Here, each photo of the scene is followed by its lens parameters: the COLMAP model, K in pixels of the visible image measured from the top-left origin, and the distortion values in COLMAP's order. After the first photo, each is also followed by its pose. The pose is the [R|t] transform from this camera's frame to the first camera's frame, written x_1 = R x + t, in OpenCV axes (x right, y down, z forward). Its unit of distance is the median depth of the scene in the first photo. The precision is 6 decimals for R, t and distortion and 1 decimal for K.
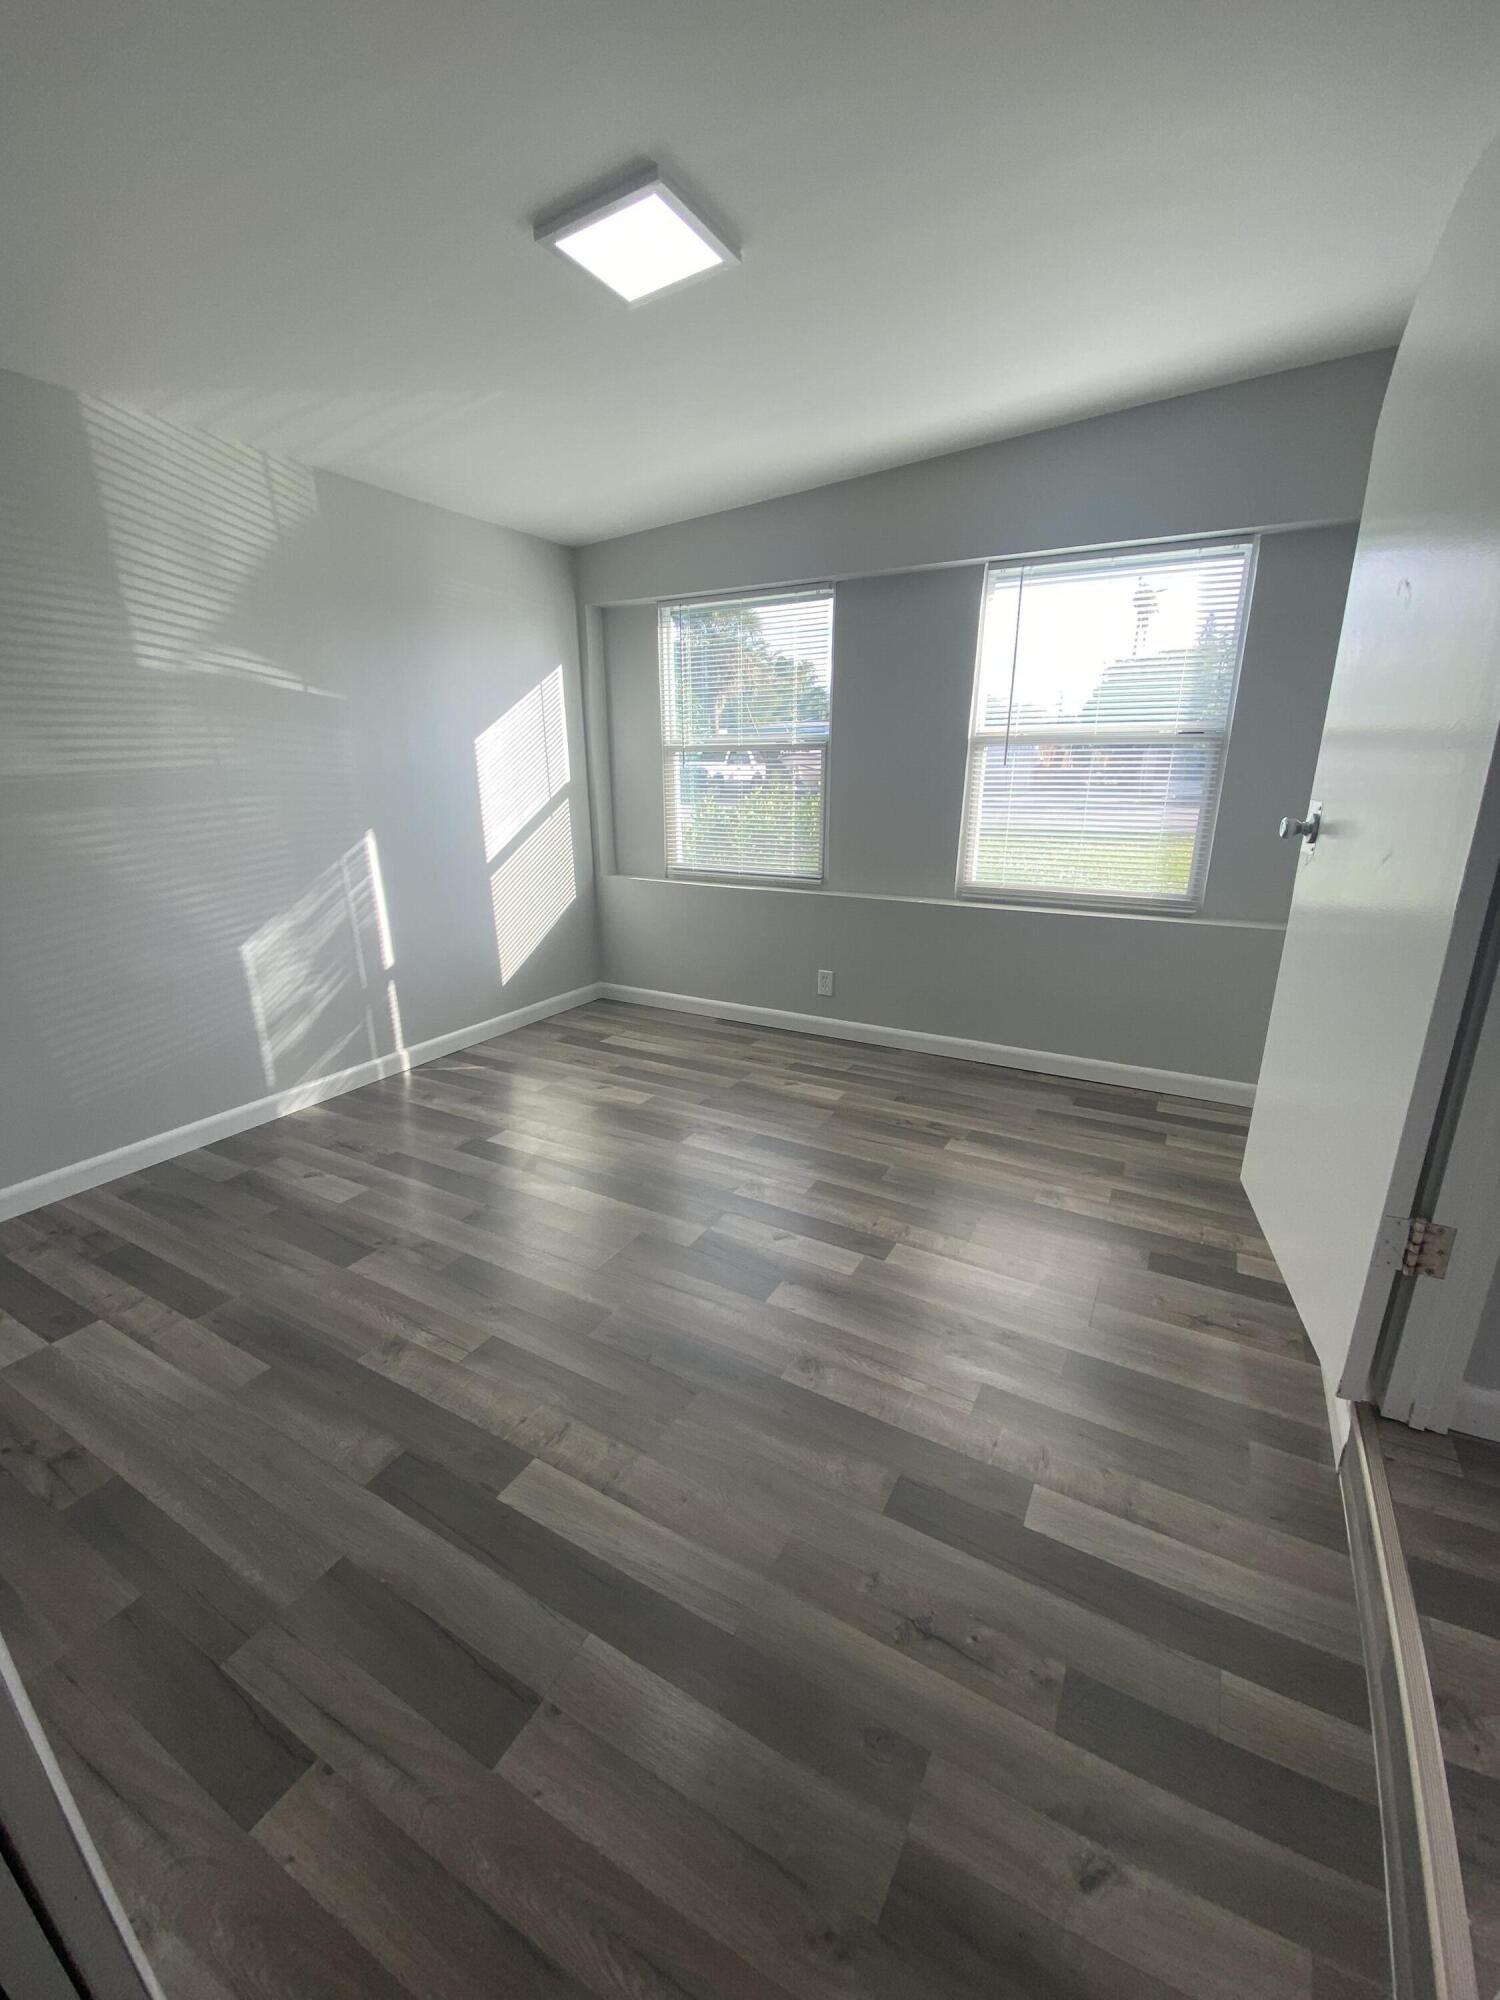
lens RADIAL K [[809.4, 0, 759.9], [0, 809.4, 1007.5], [0, 0, 1]] dist [0.001225, -0.000147]
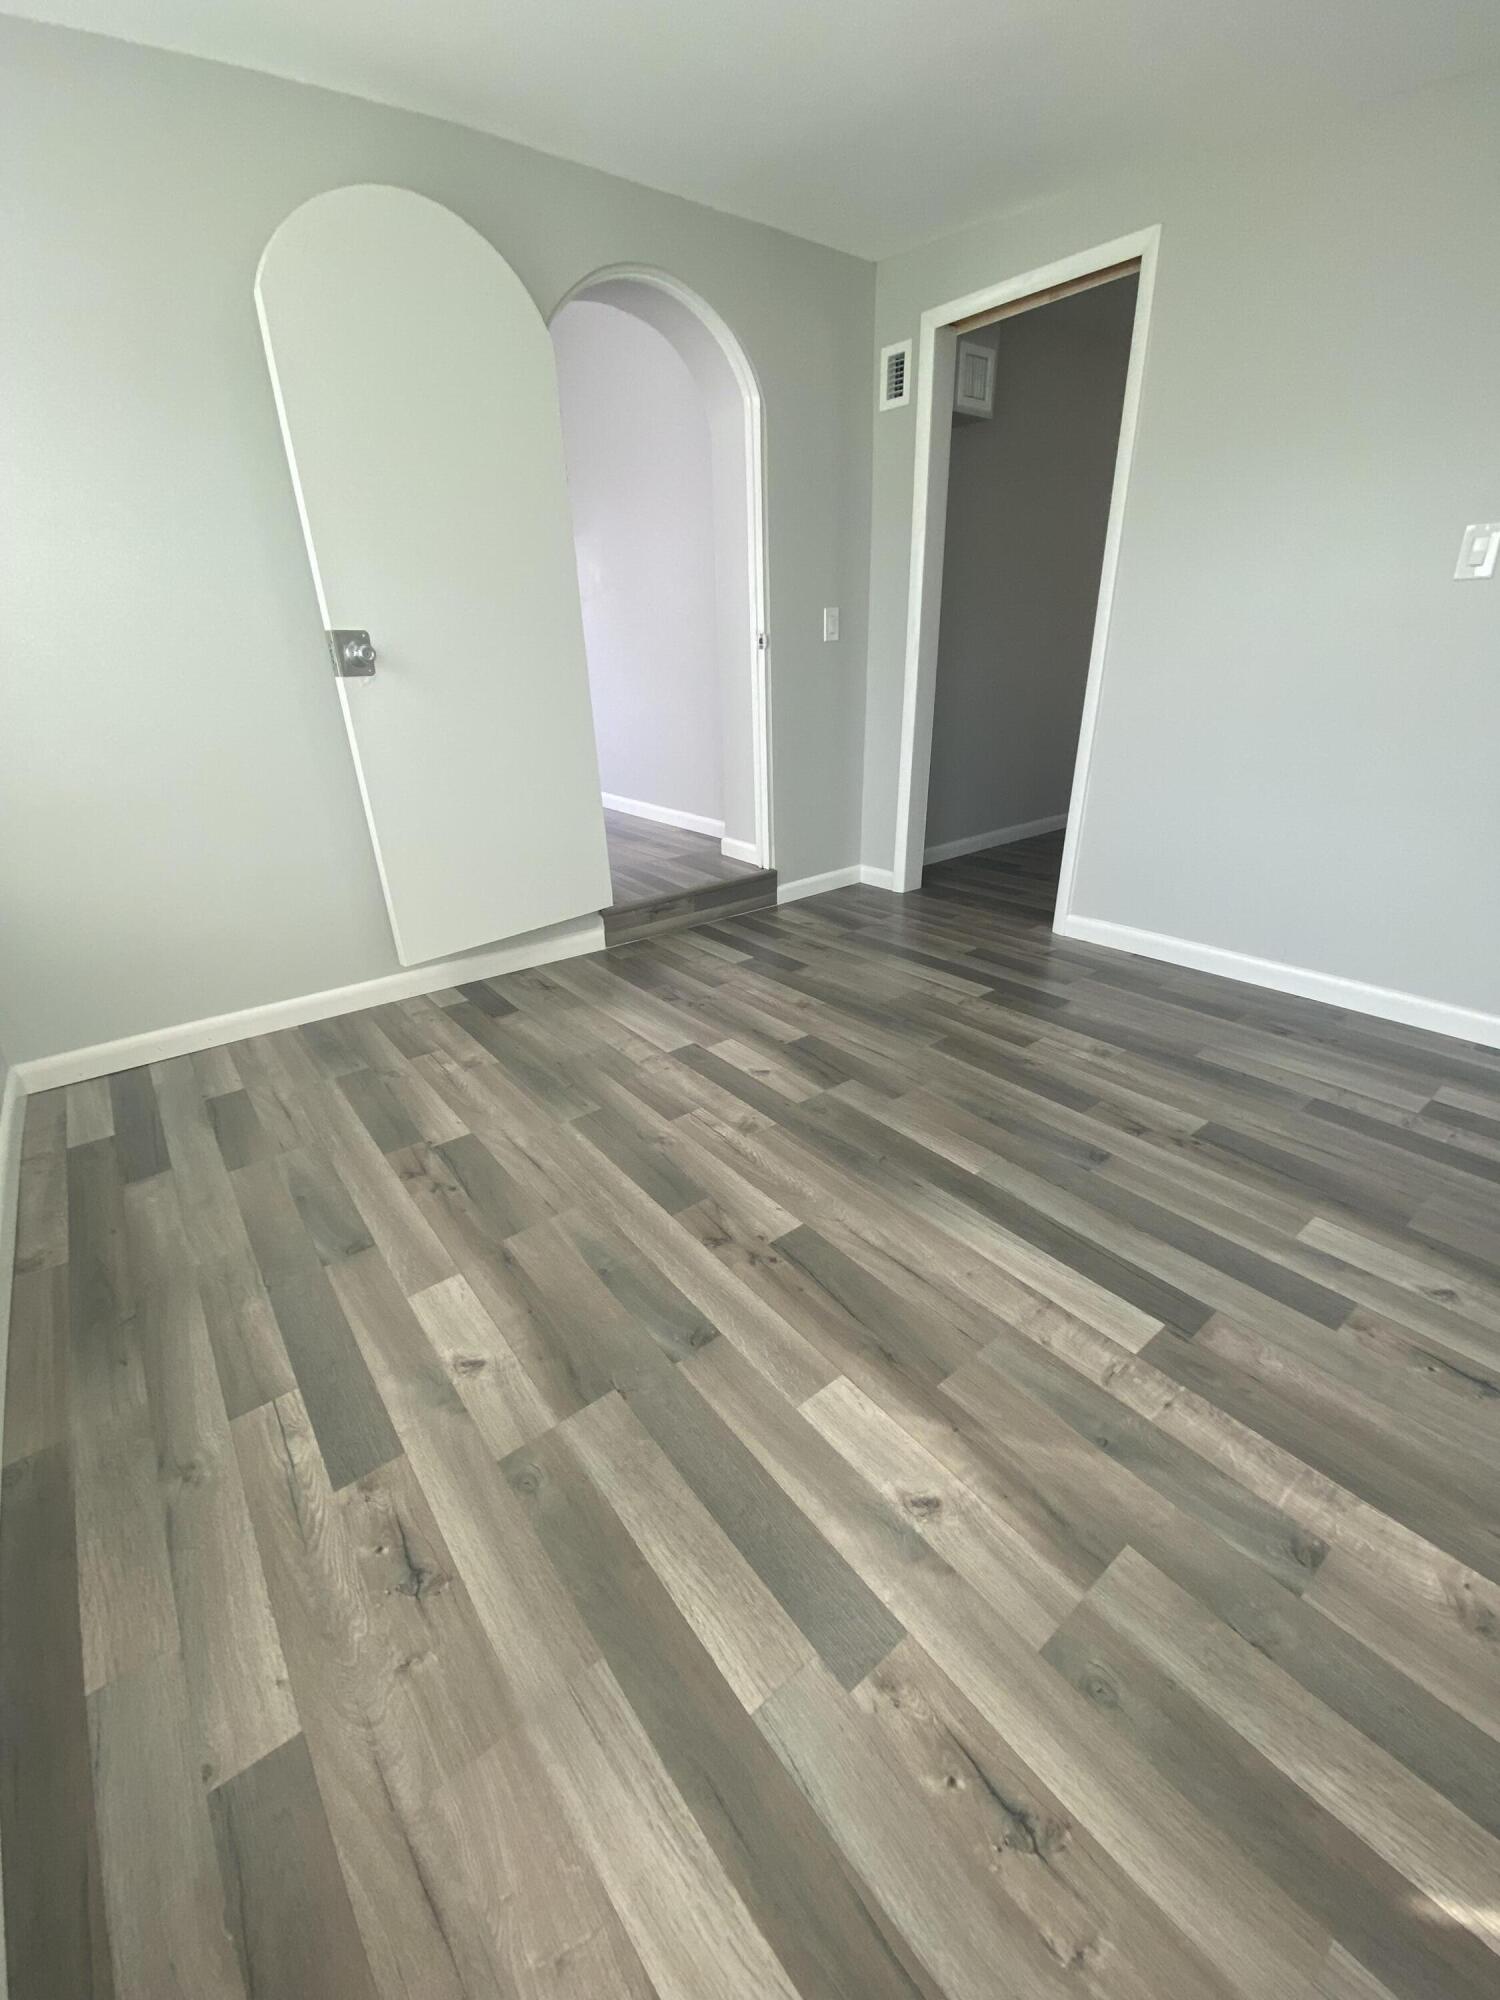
lens RADIAL K [[809.4, 0, 757.9], [0, 809.4, 999.4], [0, 0, 1]] dist [0.001225, -0.000147]
pose [[-0.920804, -0.136544, 0.365343, -0.226215], [0.133754, 0.769362, 0.624654, -0.292755], [-0.366373, 0.624050, -0.690168, 1.131620]]
